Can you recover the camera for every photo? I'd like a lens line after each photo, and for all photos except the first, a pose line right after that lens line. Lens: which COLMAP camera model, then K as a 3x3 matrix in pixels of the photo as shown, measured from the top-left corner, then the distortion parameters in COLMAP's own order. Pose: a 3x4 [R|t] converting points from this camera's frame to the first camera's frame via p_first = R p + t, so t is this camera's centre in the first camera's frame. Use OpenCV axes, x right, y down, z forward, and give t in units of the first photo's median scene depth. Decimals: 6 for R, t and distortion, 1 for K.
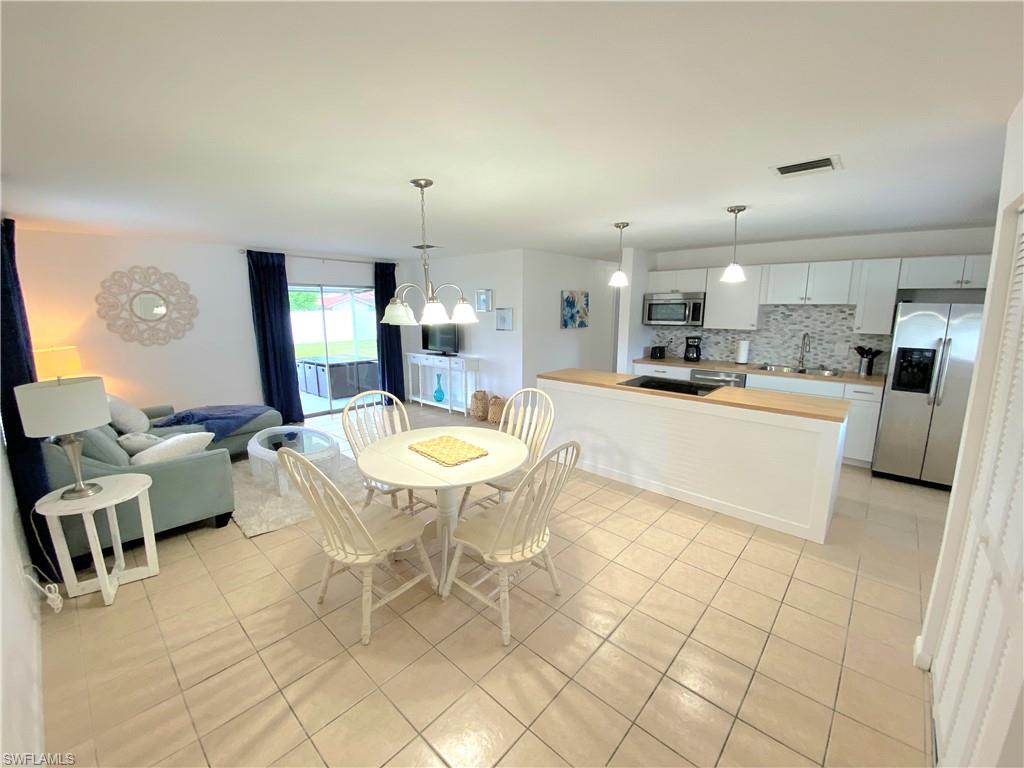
lens RADIAL K [[414.0, 0, 503.1], [0, 414.0, 380.6], [0, 0, 1]] dist [-0.009820, -0.003422]
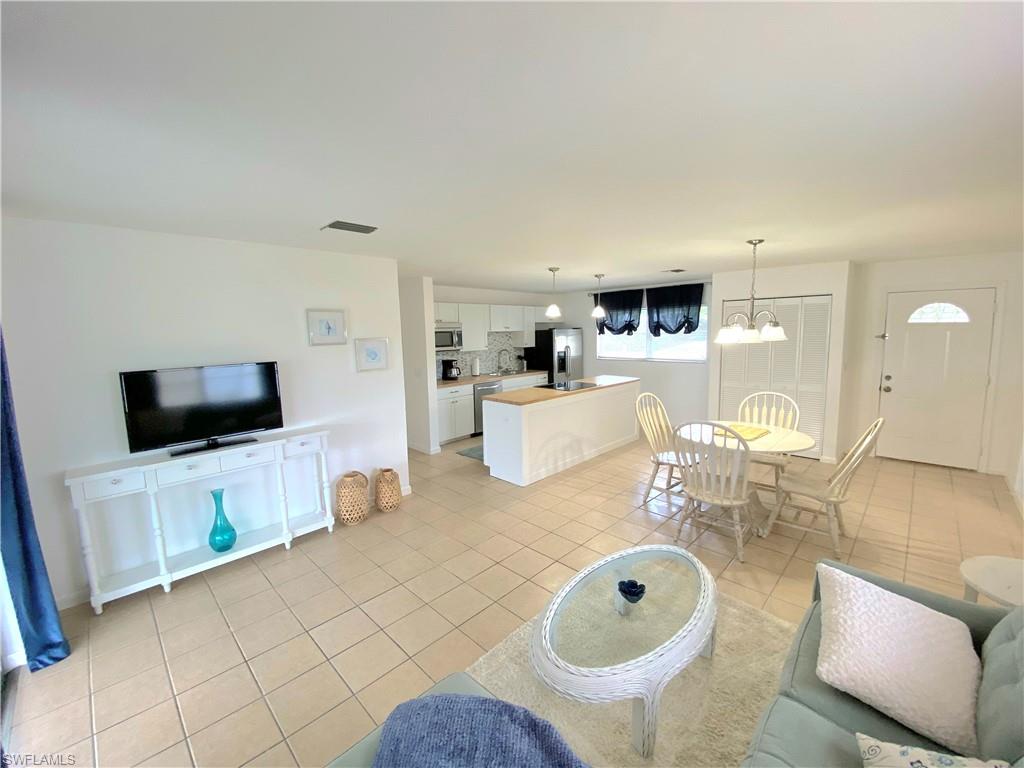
lens RADIAL K [[414.0, 0, 512.5], [0, 414.0, 380.4], [0, 0, 1]] dist [-0.009820, -0.003422]
pose [[0.005513, -0.114827, 0.993370, -0.799121], [0.199186, 0.973605, 0.111437, -0.161643], [-0.979946, 0.197251, 0.028239, 0.899284]]
